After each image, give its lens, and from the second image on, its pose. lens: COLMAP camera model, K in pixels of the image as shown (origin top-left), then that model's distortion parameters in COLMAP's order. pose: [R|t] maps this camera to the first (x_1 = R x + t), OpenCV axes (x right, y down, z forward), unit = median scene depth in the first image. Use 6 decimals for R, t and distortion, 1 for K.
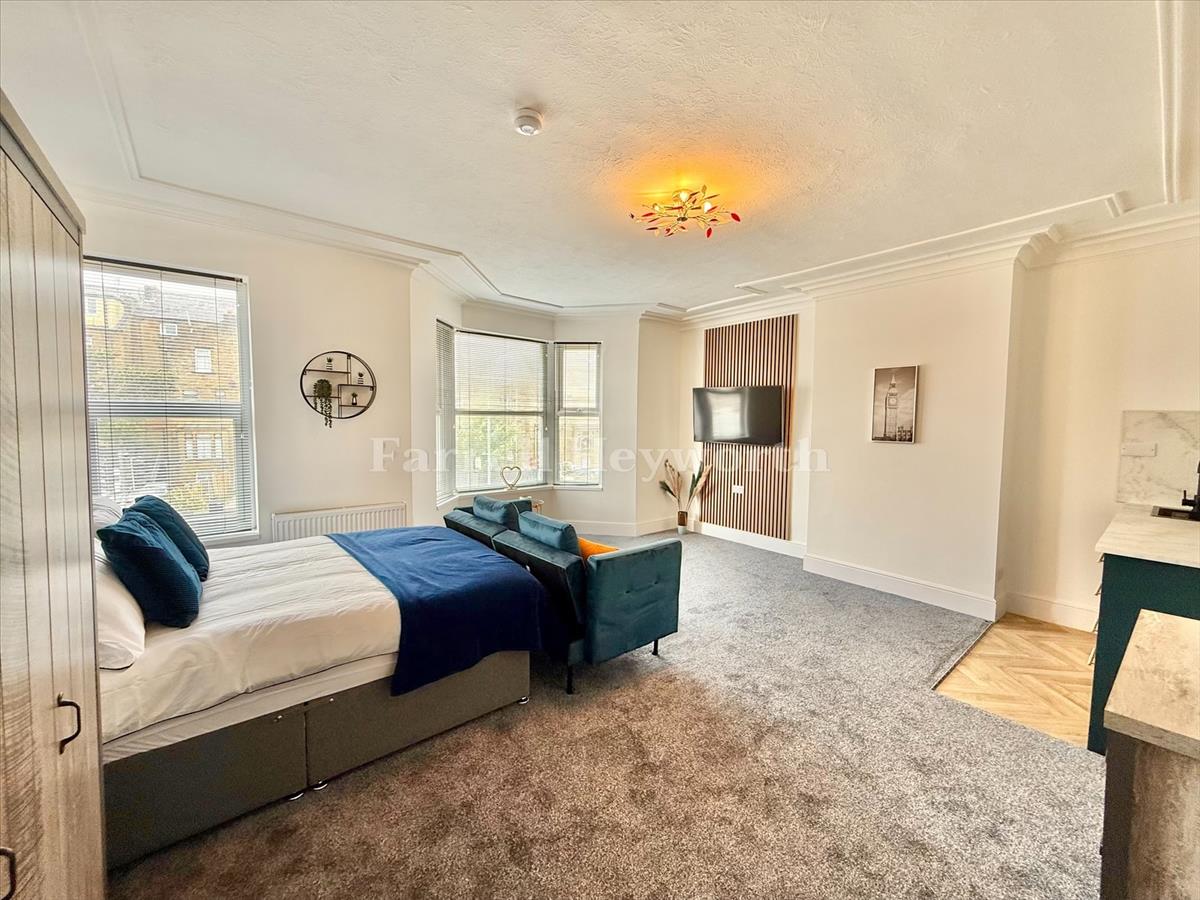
lens RADIAL K [[479.4, 0, 600.0], [0, 479.4, 445.3], [0, 0, 1]] dist [0.001557, 0.000047]
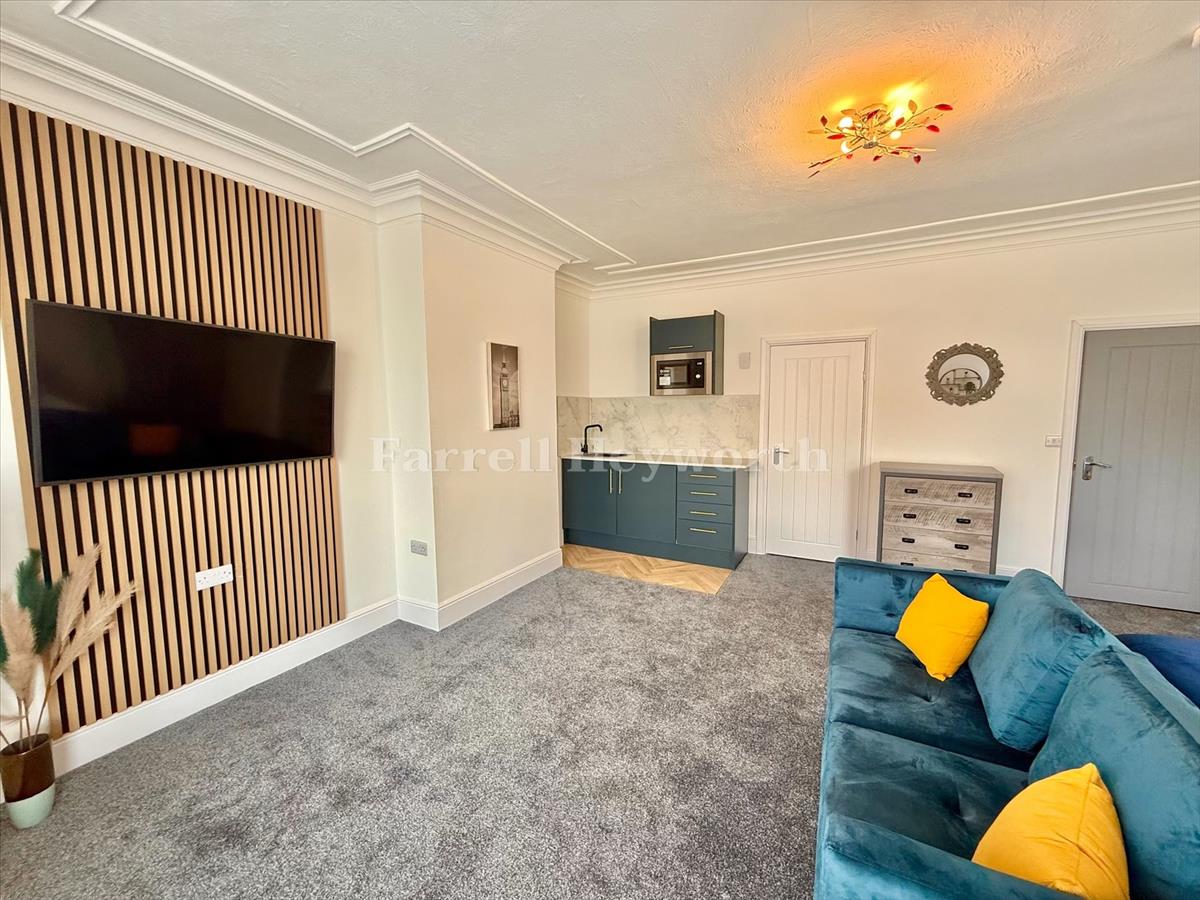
lens RADIAL K [[479.4, 0, 600.5], [0, 479.4, 448.7], [0, 0, 1]] dist [0.001557, 0.000047]
pose [[-0.364798, -0.094510, 0.926278, -0.204956], [0.059232, 0.990464, 0.124386, -0.049643], [-0.929201, 0.100241, -0.355721, 0.814328]]
